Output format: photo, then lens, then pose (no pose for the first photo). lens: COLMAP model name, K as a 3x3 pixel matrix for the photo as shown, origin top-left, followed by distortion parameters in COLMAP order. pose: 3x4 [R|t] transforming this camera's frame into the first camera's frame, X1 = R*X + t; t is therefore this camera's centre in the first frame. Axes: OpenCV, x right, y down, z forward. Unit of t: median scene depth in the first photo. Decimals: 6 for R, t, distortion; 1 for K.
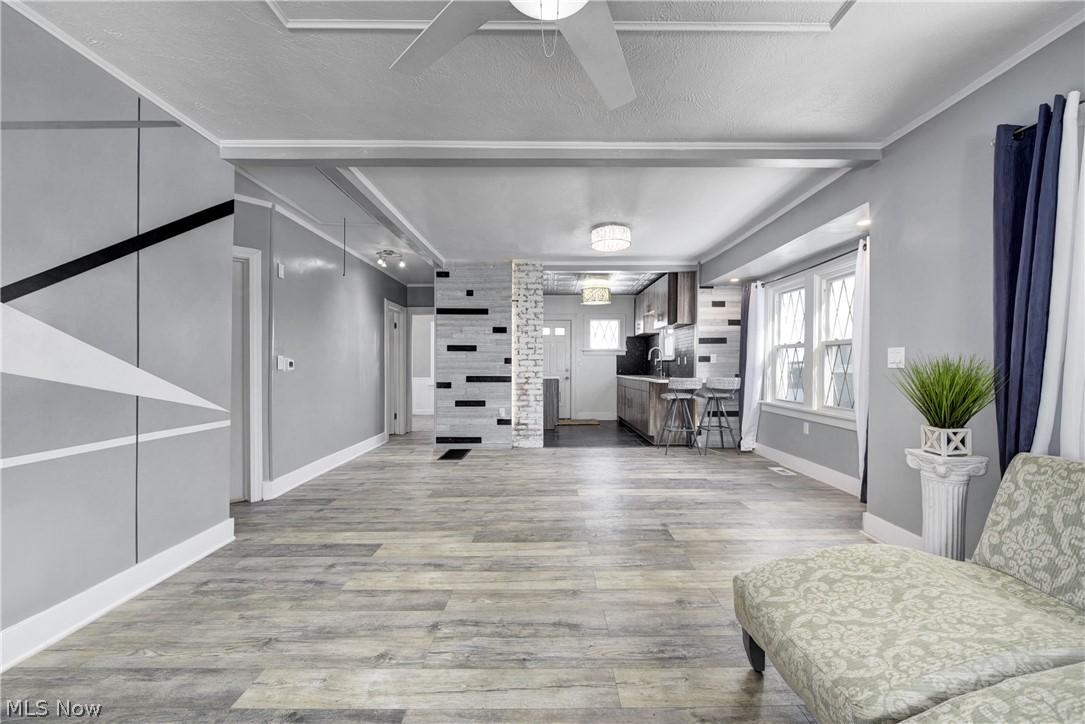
lens RADIAL K [[435.2, 0, 549.5], [0, 435.2, 367.3], [0, 0, 1]] dist [-0.010446, -0.000057]
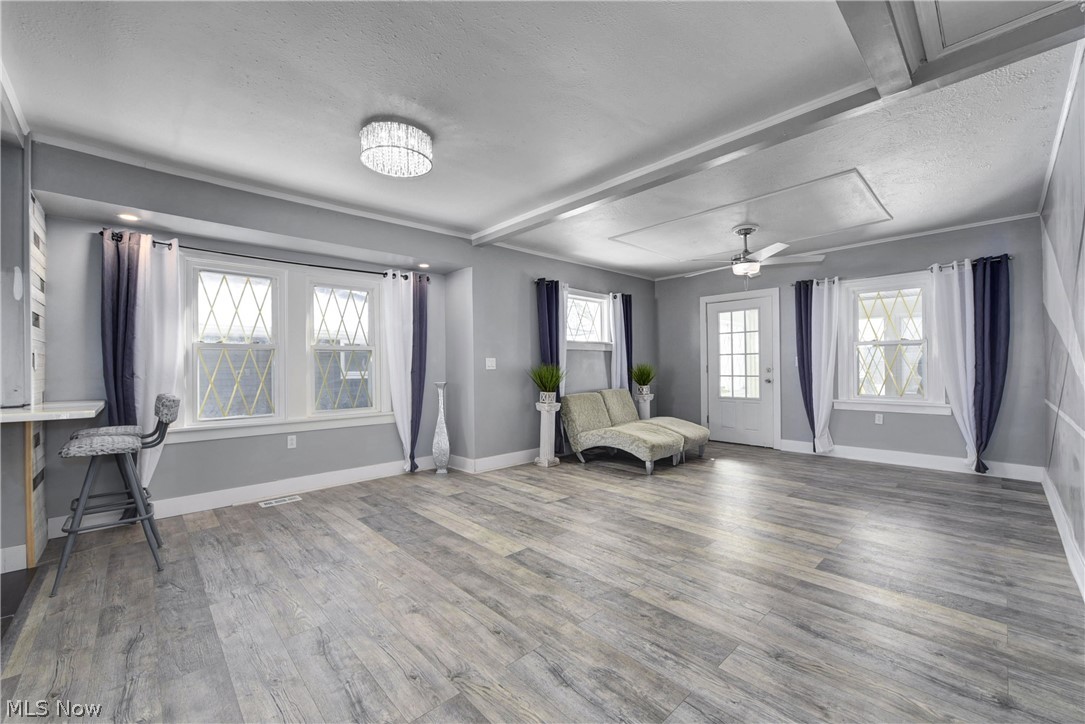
lens RADIAL K [[435.2, 0, 545.0], [0, 435.2, 365.5], [0, 0, 1]] dist [-0.010446, -0.000057]
pose [[-0.678522, 0.011263, 0.734493, -0.479944], [0.017242, 0.999851, 0.000596, -0.007790], [-0.734377, 0.013068, -0.678616, 1.446508]]
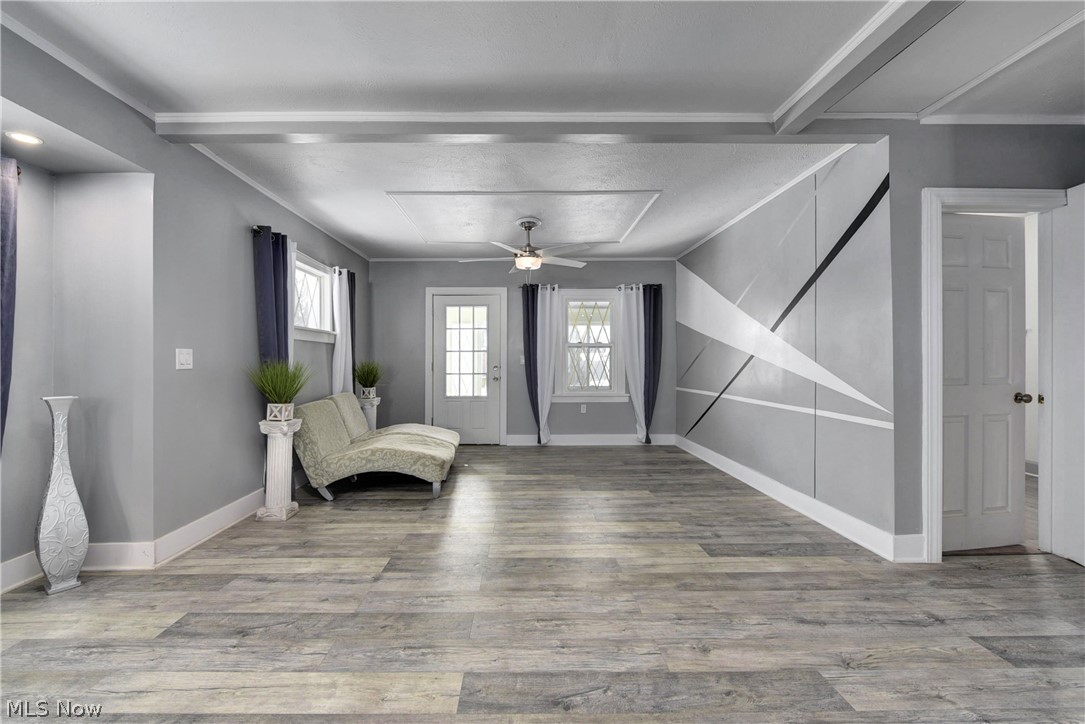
lens RADIAL K [[435.2, 0, 523.9], [0, 435.2, 371.3], [0, 0, 1]] dist [-0.010446, -0.000057]
pose [[-0.999967, 0.006702, 0.004519, 0.004108], [0.006831, 0.999552, 0.029146, -0.011730], [-0.004321, 0.029176, -0.999565, 1.394497]]
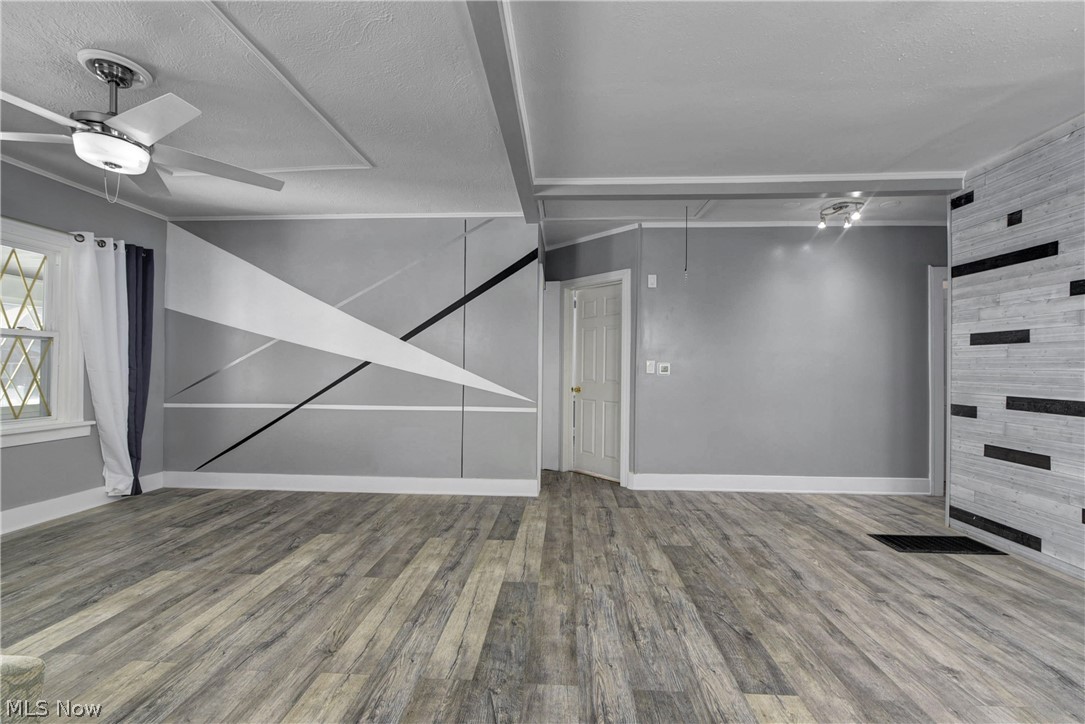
lens RADIAL K [[435.2, 0, 543.0], [0, 435.2, 364.8], [0, 0, 1]] dist [-0.010446, -0.000057]
pose [[-0.063792, -0.005545, -0.997948, 0.476372], [-0.014108, 0.999890, -0.004654, -0.007600], [0.997863, 0.013782, -0.063864, 0.824004]]
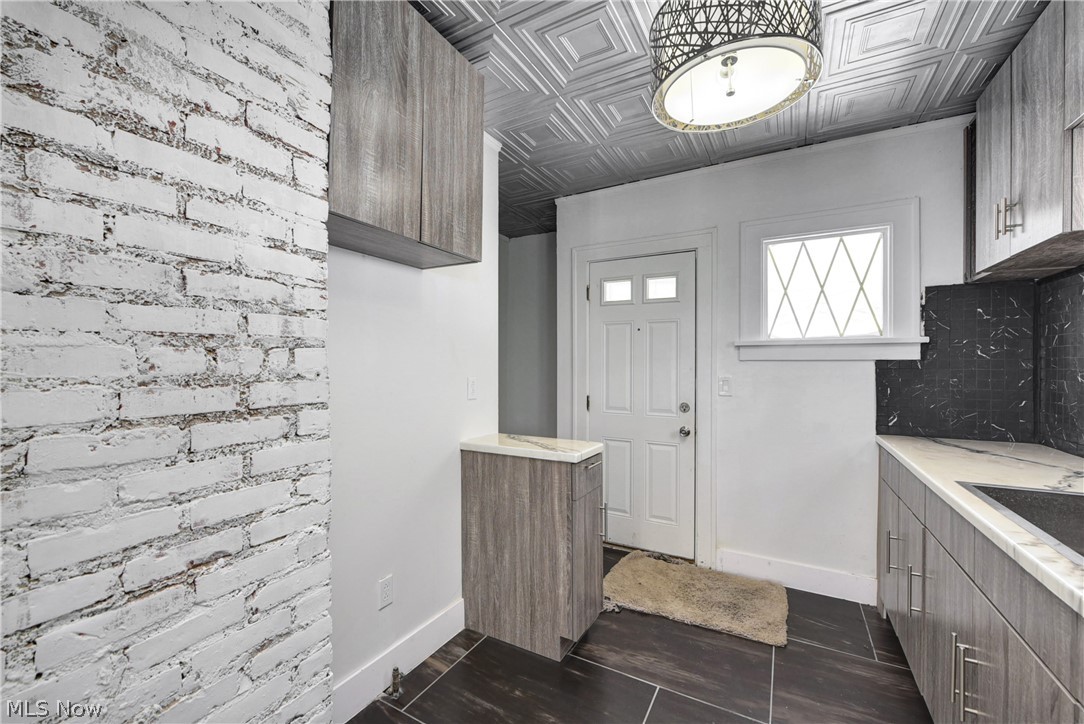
lens RADIAL K [[434.8, 0, 546.9], [0, 434.8, 363.8], [0, 0, 1]] dist [-0.010446, -0.000057]
pose [[0.871409, 0.002009, -0.490552, 0.255801], [-0.003942, 0.999988, -0.002908, -0.056688], [0.490541, 0.004468, 0.871407, 1.583791]]
